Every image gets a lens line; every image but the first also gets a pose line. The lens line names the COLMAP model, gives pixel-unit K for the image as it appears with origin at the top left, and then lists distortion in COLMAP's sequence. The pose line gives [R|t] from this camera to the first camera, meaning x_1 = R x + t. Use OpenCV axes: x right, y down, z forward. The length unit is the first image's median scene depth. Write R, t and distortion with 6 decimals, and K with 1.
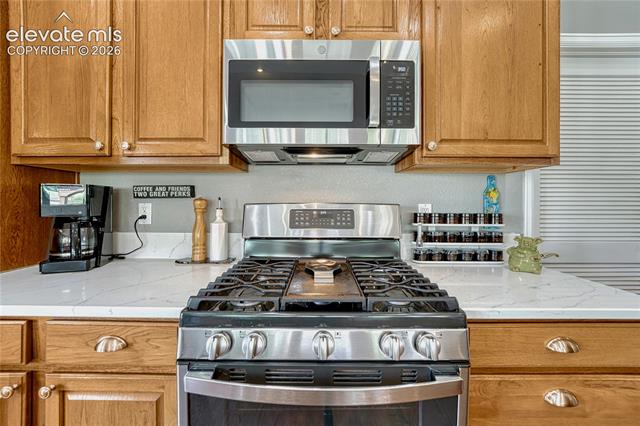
lens RADIAL K [[258.6, 0, 321.2], [0, 258.6, 203.9], [0, 0, 1]] dist [-0.010530, -0.000258]
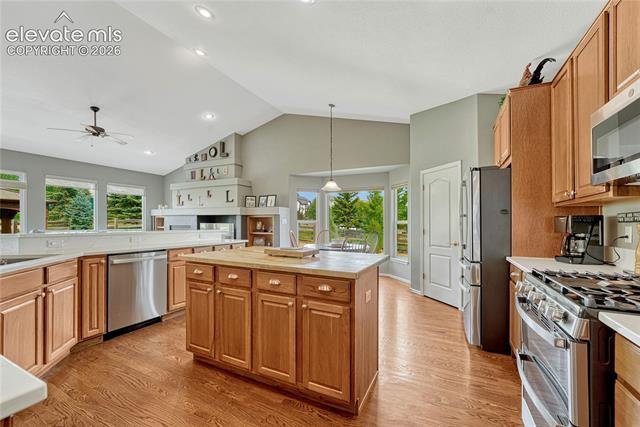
lens RADIAL K [[261.2, 0, 321.1], [0, 261.2, 226.3], [0, 0, 1]] dist [-0.006991, -0.000206]
pose [[-0.447400, 0.002579, -0.894330, 1.374642], [-0.011235, 0.999901, 0.008504, 0.003097], [0.894263, 0.013853, -0.447326, 0.218666]]
